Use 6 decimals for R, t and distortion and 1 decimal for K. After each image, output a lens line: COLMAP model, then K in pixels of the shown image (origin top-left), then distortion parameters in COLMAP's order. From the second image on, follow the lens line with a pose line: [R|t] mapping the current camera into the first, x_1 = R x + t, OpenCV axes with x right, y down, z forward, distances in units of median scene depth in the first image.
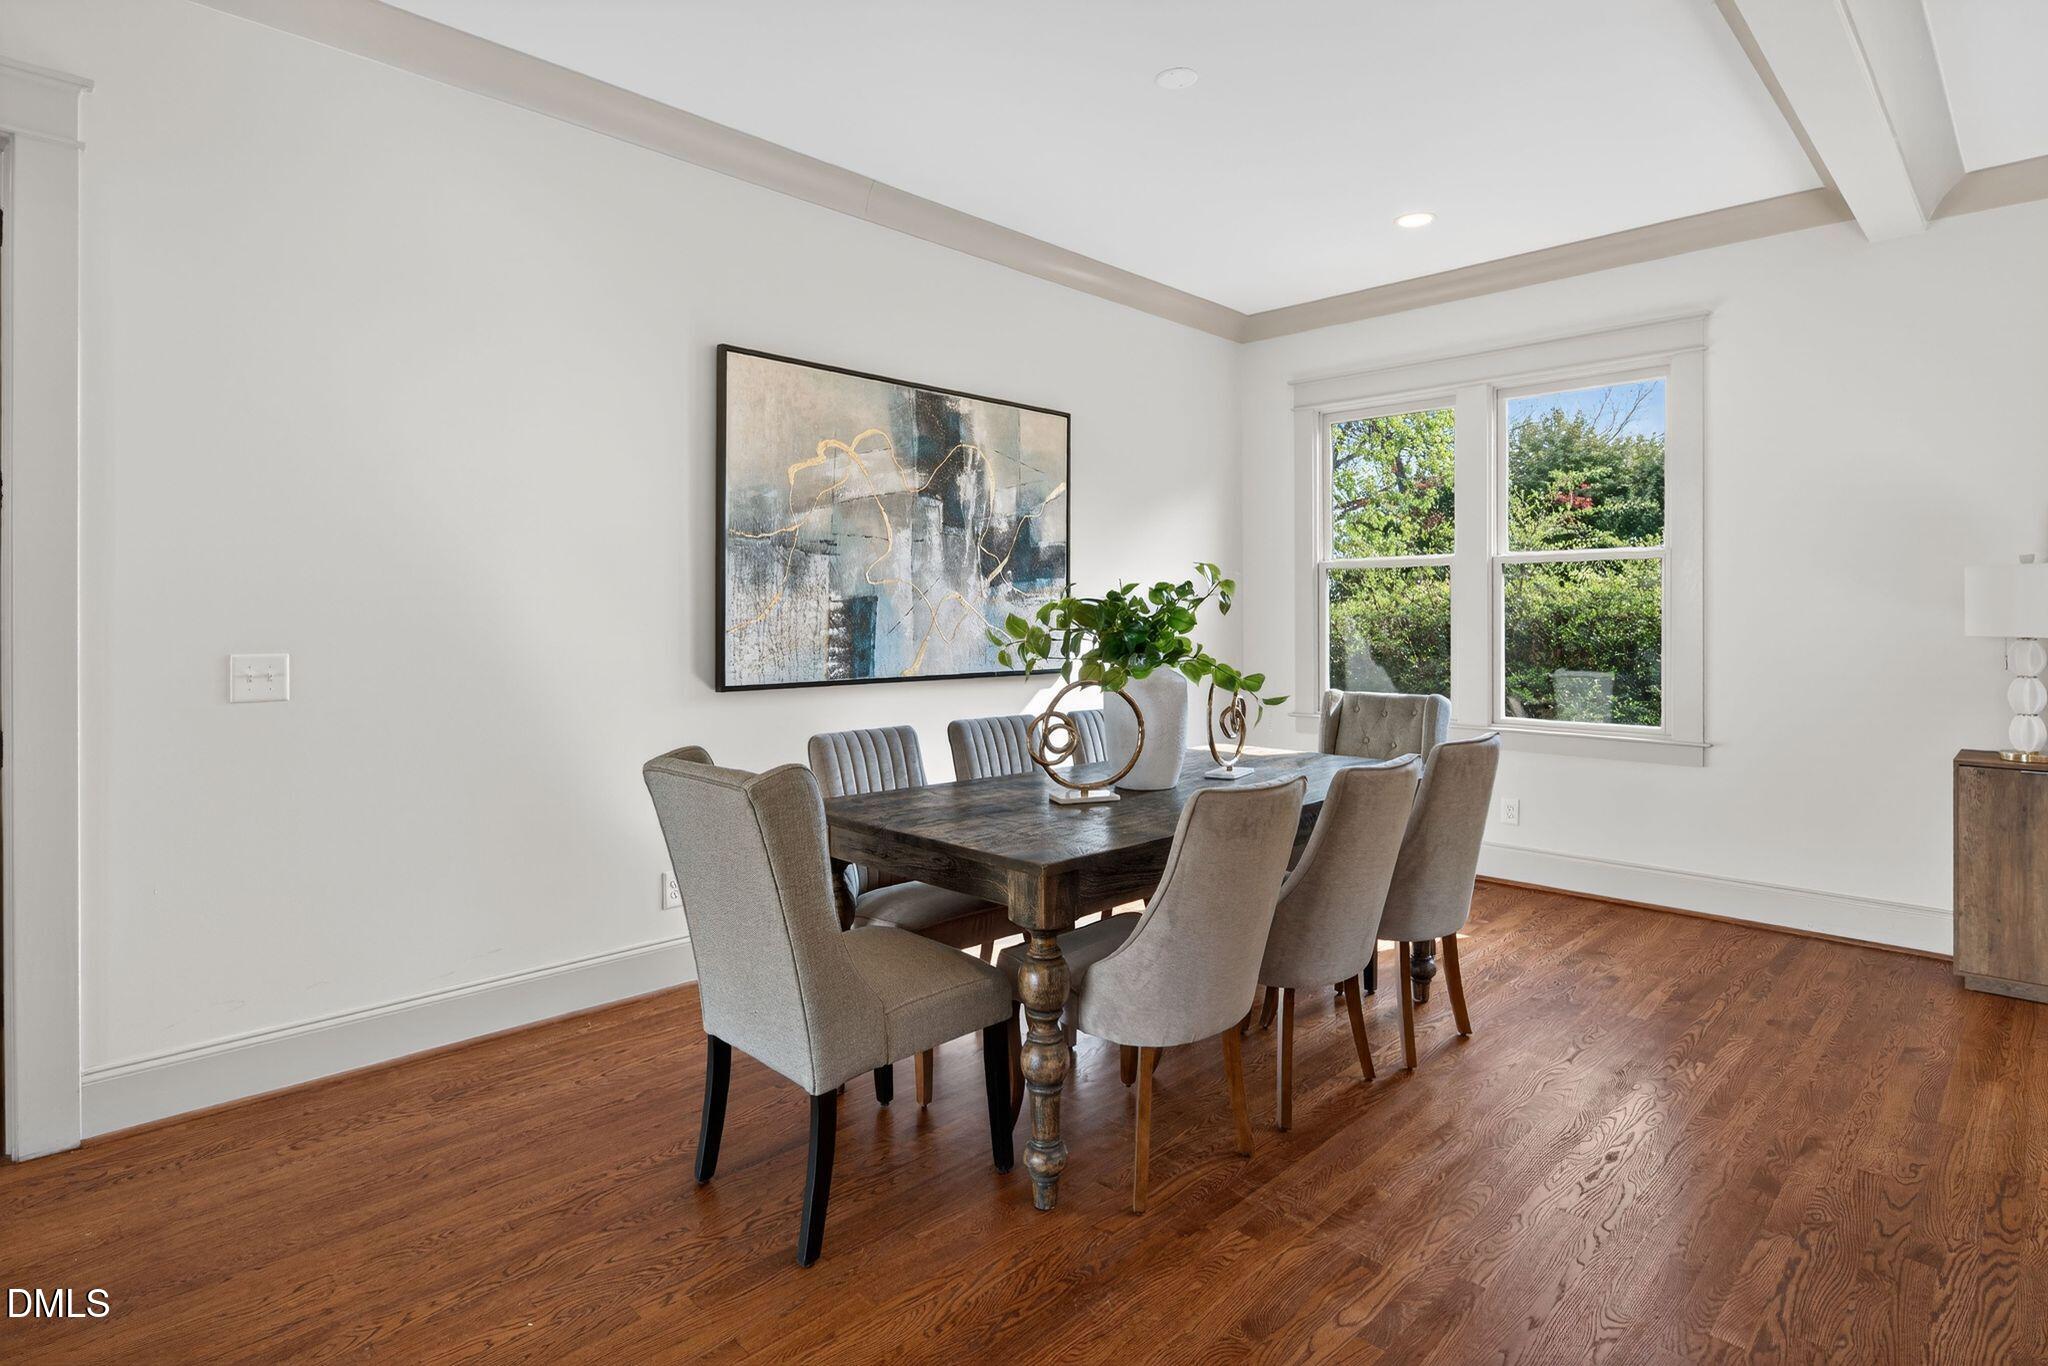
lens RADIAL K [[1013.3, 0, 1031.4], [0, 1013.3, 622.4], [0, 0, 1]] dist [-0.001312, -0.000016]
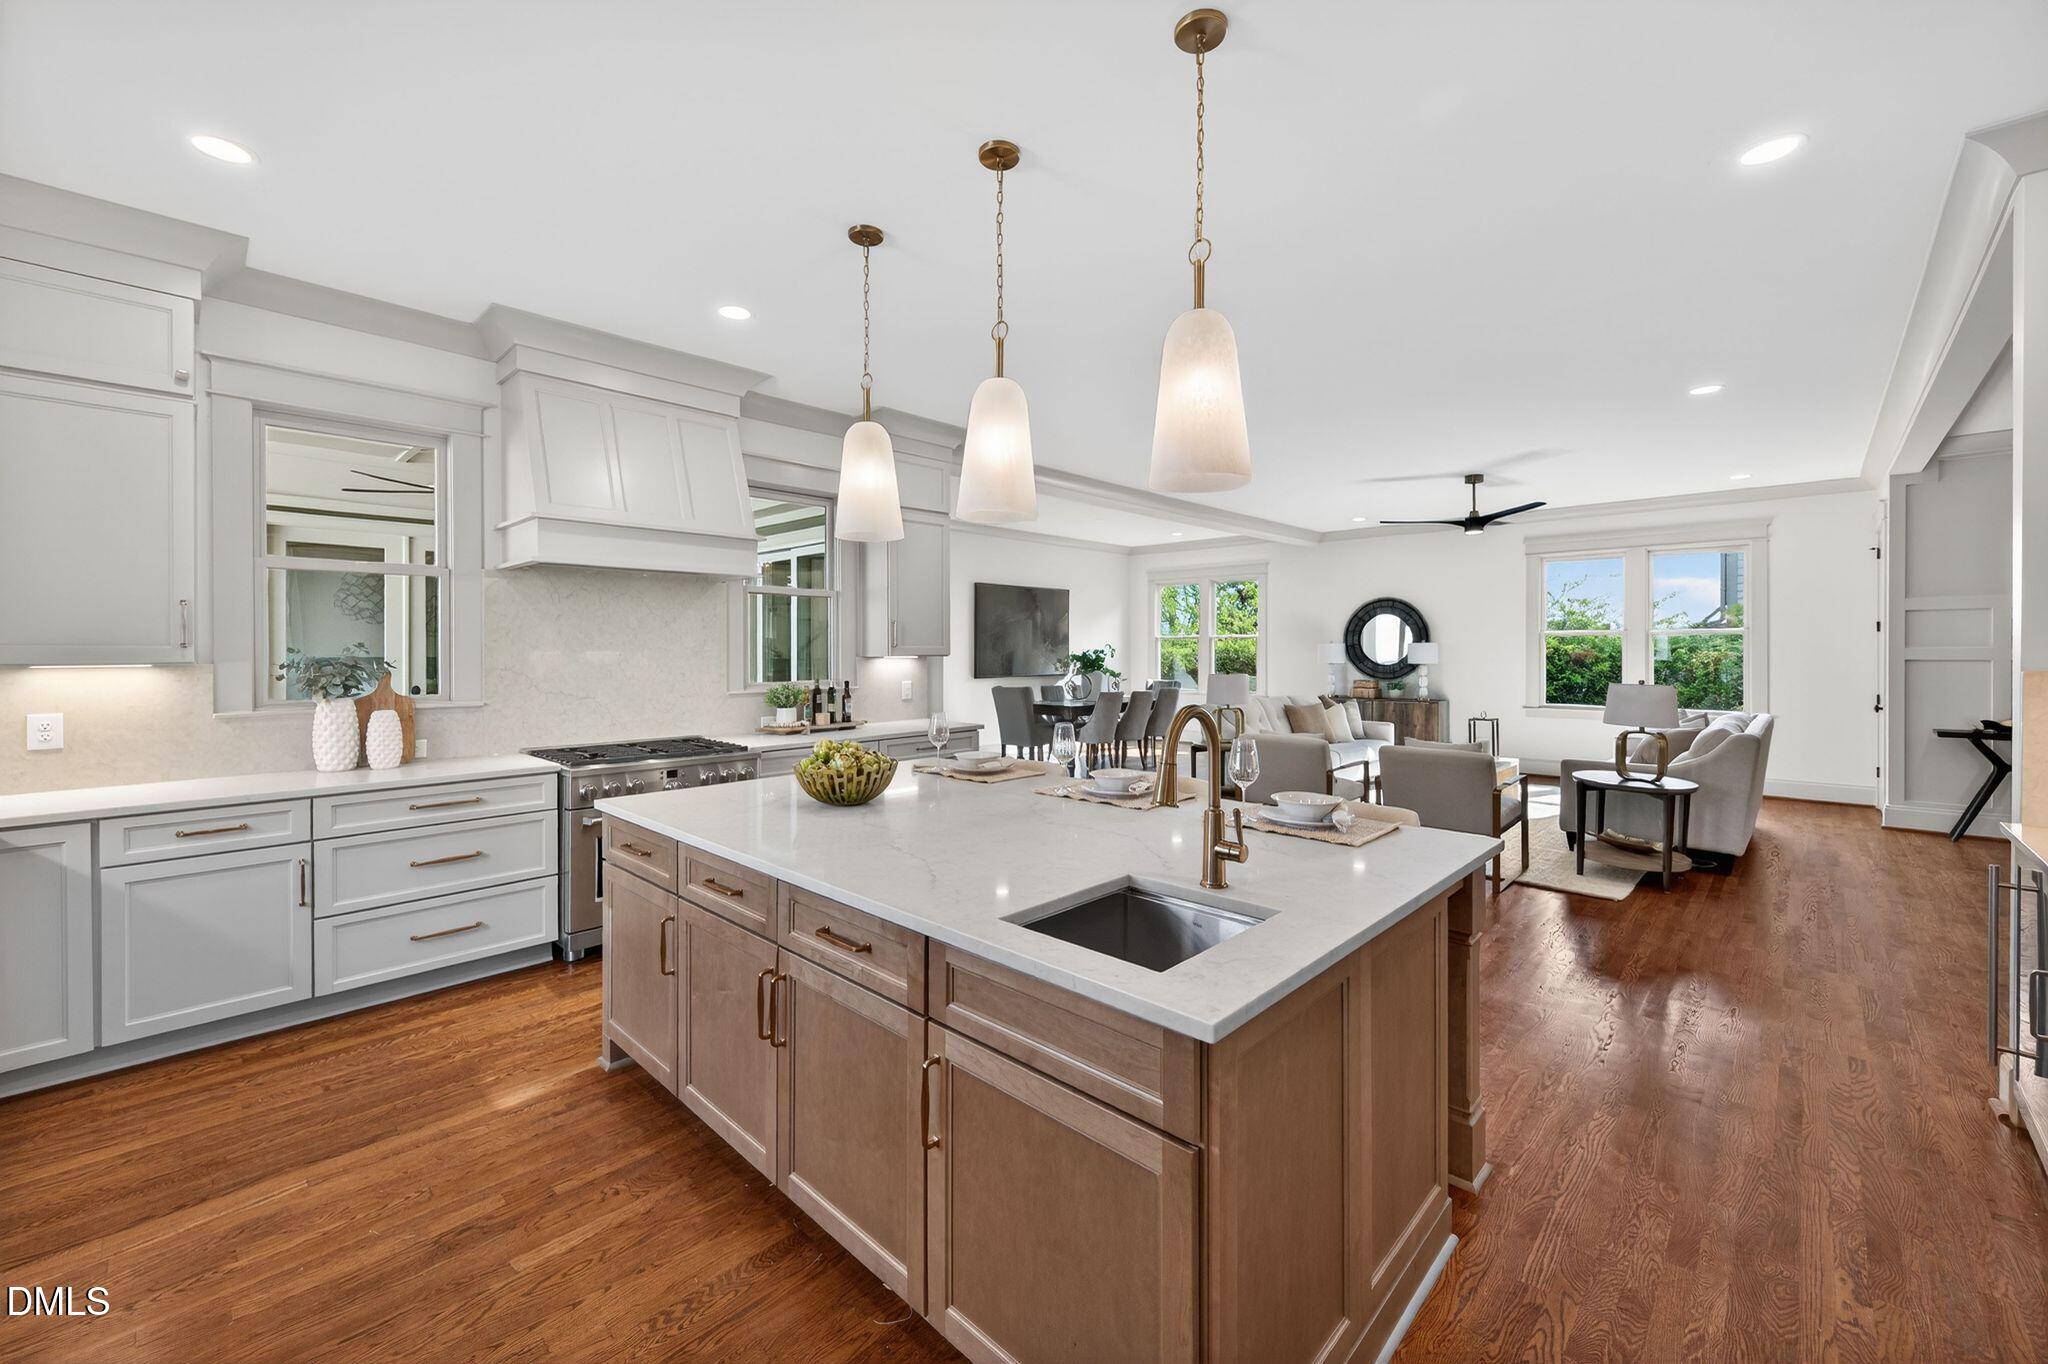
lens RADIAL K [[809.4, 0, 1022.0], [0, 809.4, 654.2], [0, 0, 1]] dist [-0.001036, -0.000271]
pose [[0.999950, -0.009540, 0.003137, -0.130015], [0.009562, 0.999931, -0.006897, -0.003038], [-0.003071, 0.006926, 0.999971, -1.641486]]
